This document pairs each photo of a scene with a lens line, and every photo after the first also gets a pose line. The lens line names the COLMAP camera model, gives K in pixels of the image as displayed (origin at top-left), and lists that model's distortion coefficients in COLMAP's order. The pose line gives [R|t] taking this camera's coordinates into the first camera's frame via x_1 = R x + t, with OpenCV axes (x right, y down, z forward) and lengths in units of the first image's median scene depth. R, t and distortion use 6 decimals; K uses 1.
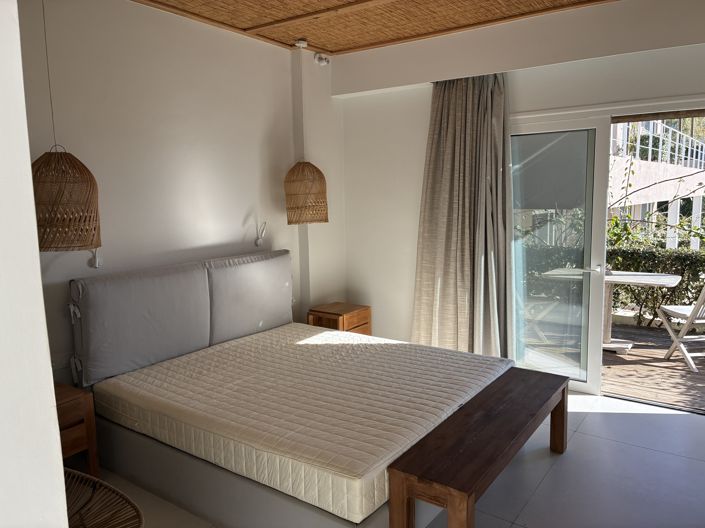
lens RADIAL K [[533.1, 0, 360.9], [0, 533.1, 258.3], [0, 0, 1]] dist [0.027370, -0.005302]
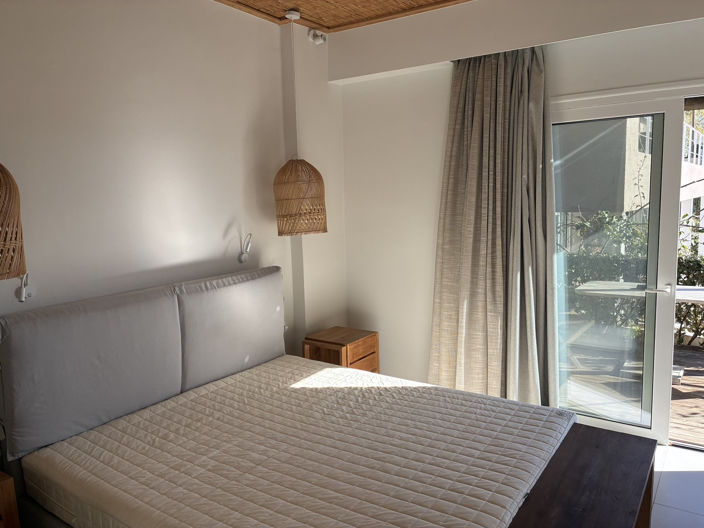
lens RADIAL K [[536.9, 0, 352.0], [0, 536.9, 258.5], [0, 0, 1]] dist [0.021214, -0.008026]
pose [[0.999936, -0.010686, 0.003796, -0.028350], [0.010704, 0.999931, -0.004739, -0.024743], [-0.003745, 0.004779, 0.999982, 0.181749]]
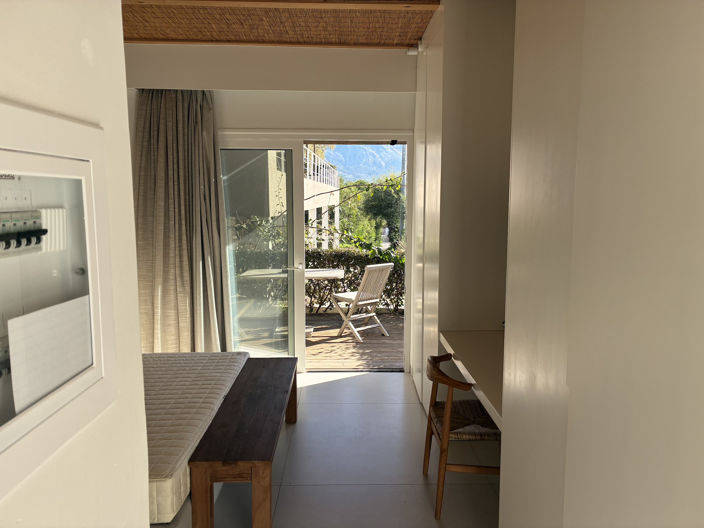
lens RADIAL K [[526.1, 0, 352.0], [0, 526.1, 264.0], [0, 0, 1]] dist [0.008838, -0.000597]
pose [[0.808662, -0.055431, 0.585657, -0.139989], [0.056633, 0.998262, 0.016285, 0.001327], [-0.585542, 0.019999, 0.810396, -0.017949]]
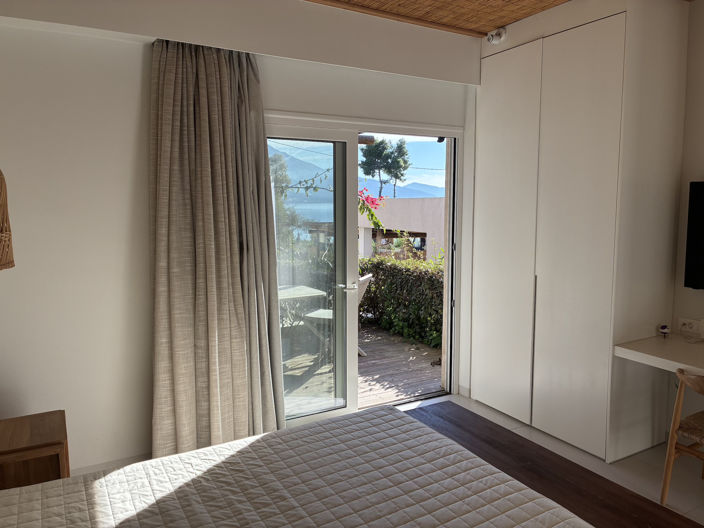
lens RADIAL K [[532.3, 0, 360.3], [0, 532.3, 258.3], [0, 0, 1]] dist [0.027370, -0.005302]
pose [[0.428500, -0.081812, 0.899830, -0.388348], [0.105263, 0.993631, 0.040214, -0.064429], [-0.897389, 0.077487, 0.434383, 0.530480]]
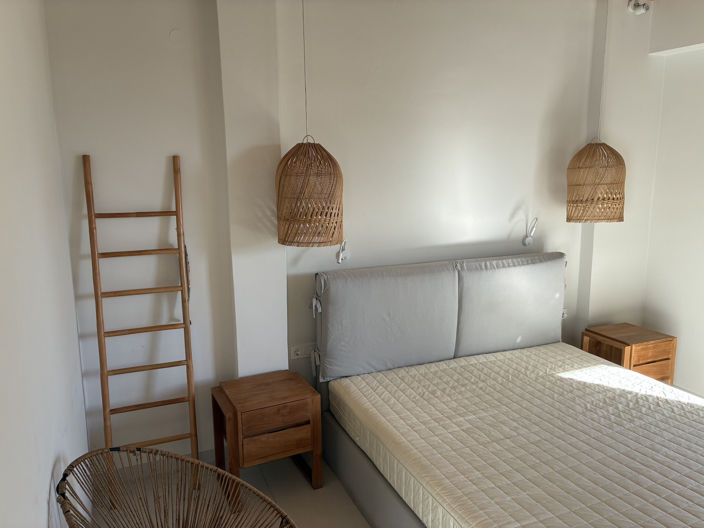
lens RADIAL K [[536.9, 0, 352.0], [0, 536.9, 258.5], [0, 0, 1]] dist [0.021214, -0.008026]
pose [[0.849223, 0.098773, -0.518714, 0.016595], [-0.074535, 0.994936, 0.067428, -0.041525], [0.522748, -0.018599, 0.852284, 0.142494]]
